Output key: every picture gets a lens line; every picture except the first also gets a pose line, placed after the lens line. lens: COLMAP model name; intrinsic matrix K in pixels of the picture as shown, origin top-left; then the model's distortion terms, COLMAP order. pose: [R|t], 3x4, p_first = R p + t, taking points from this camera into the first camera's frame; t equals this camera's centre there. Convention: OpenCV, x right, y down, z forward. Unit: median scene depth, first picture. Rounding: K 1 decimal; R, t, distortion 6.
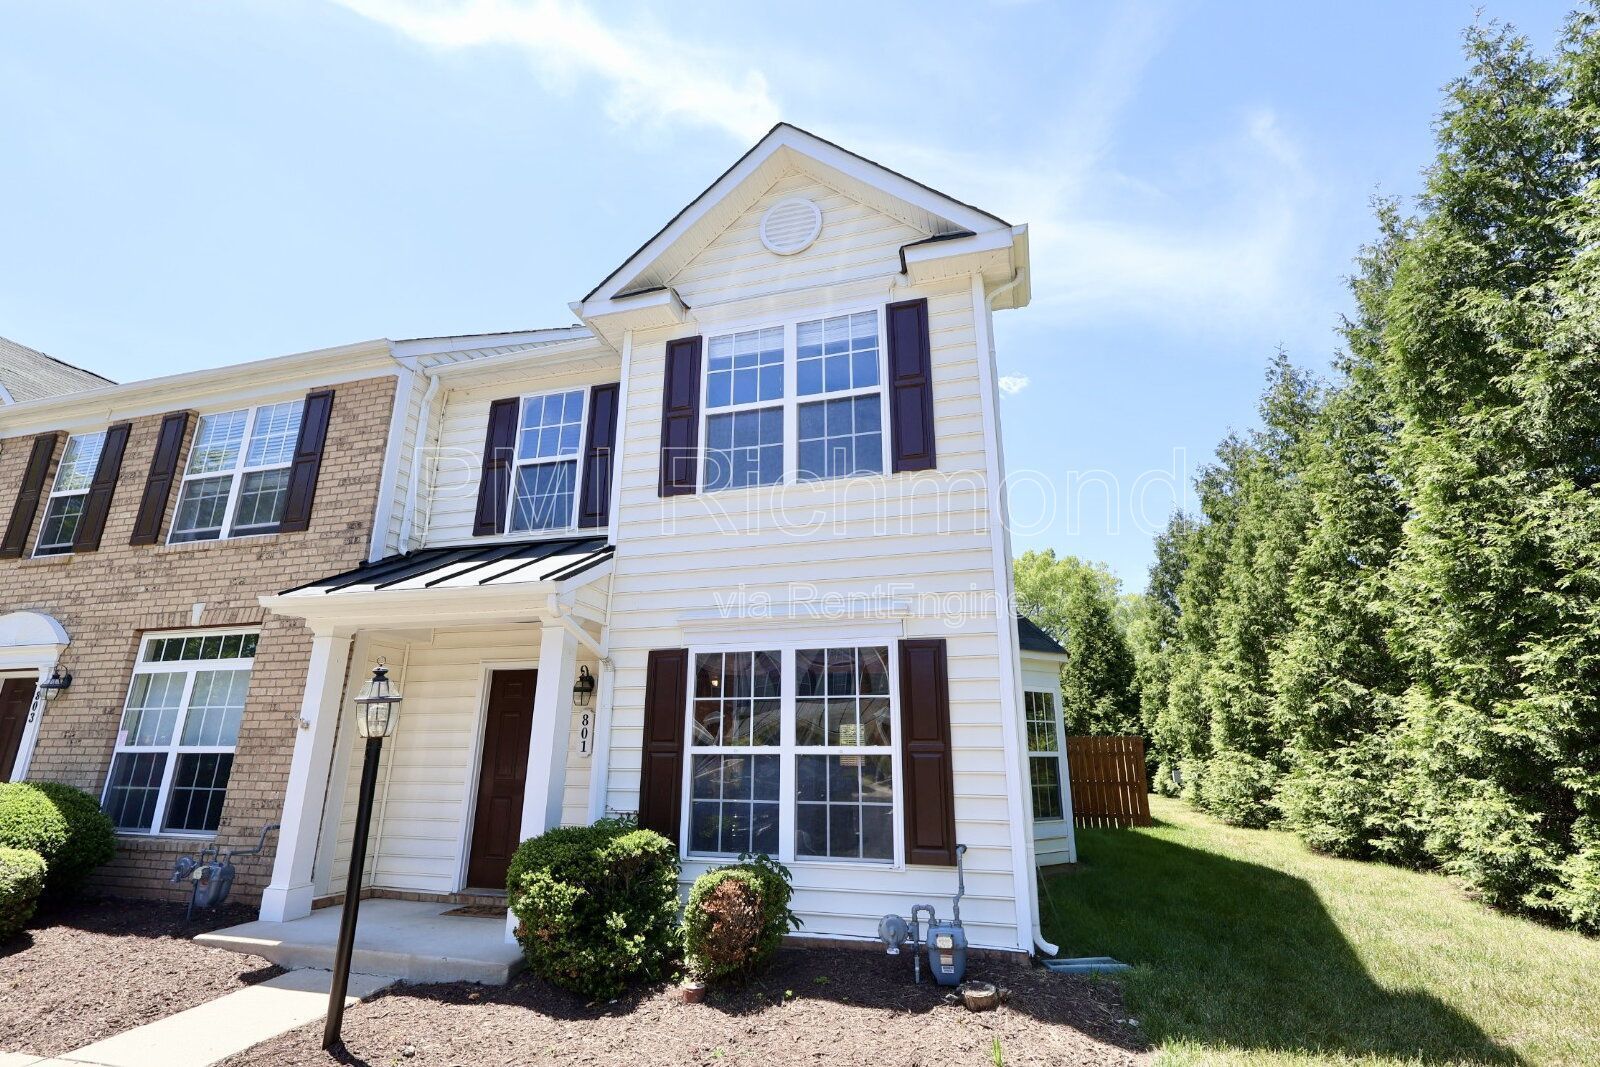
lens RADIAL K [[742.9, 0, 800.0], [0, 742.9, 533.5], [0, 0, 1]] dist [-0.001044, 0.000822]
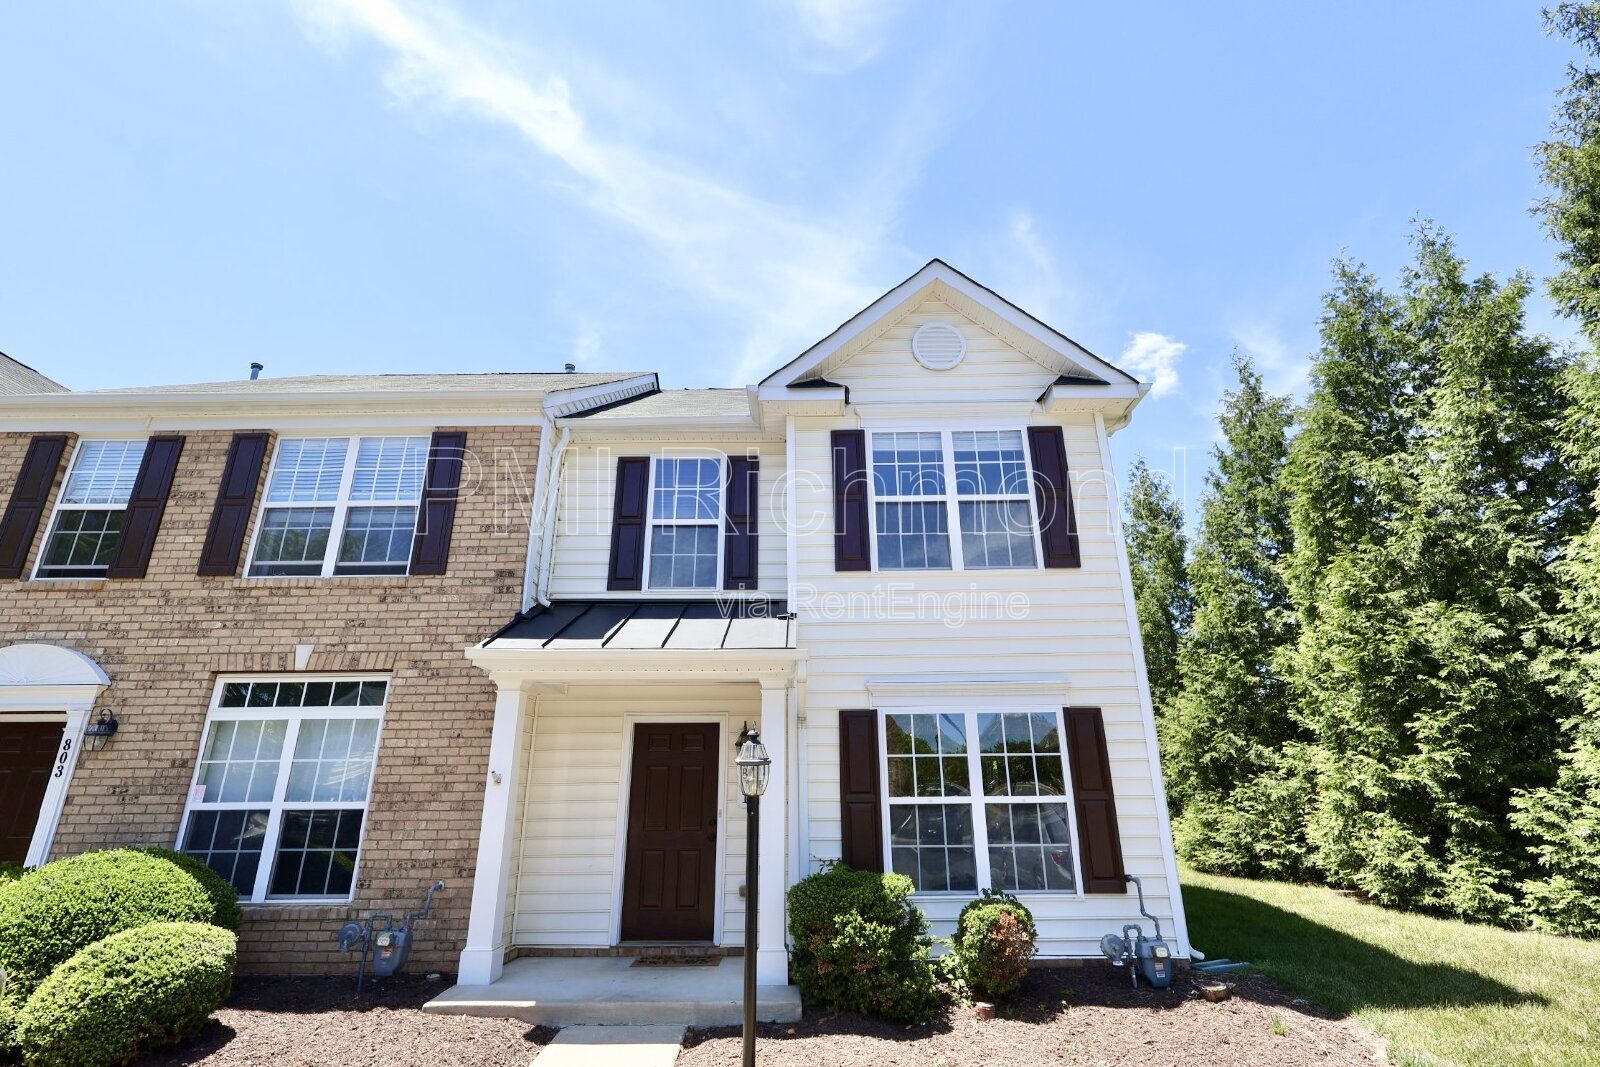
lens RADIAL K [[736.7, 0, 806.6], [0, 736.7, 531.6], [0, 0, 1]] dist [-0.002902, -0.000402]
pose [[0.963690, 0.078961, 0.255082, -0.461747], [-0.065201, 0.995946, -0.061970, -0.032405], [-0.258941, 0.043088, 0.964931, -0.057874]]
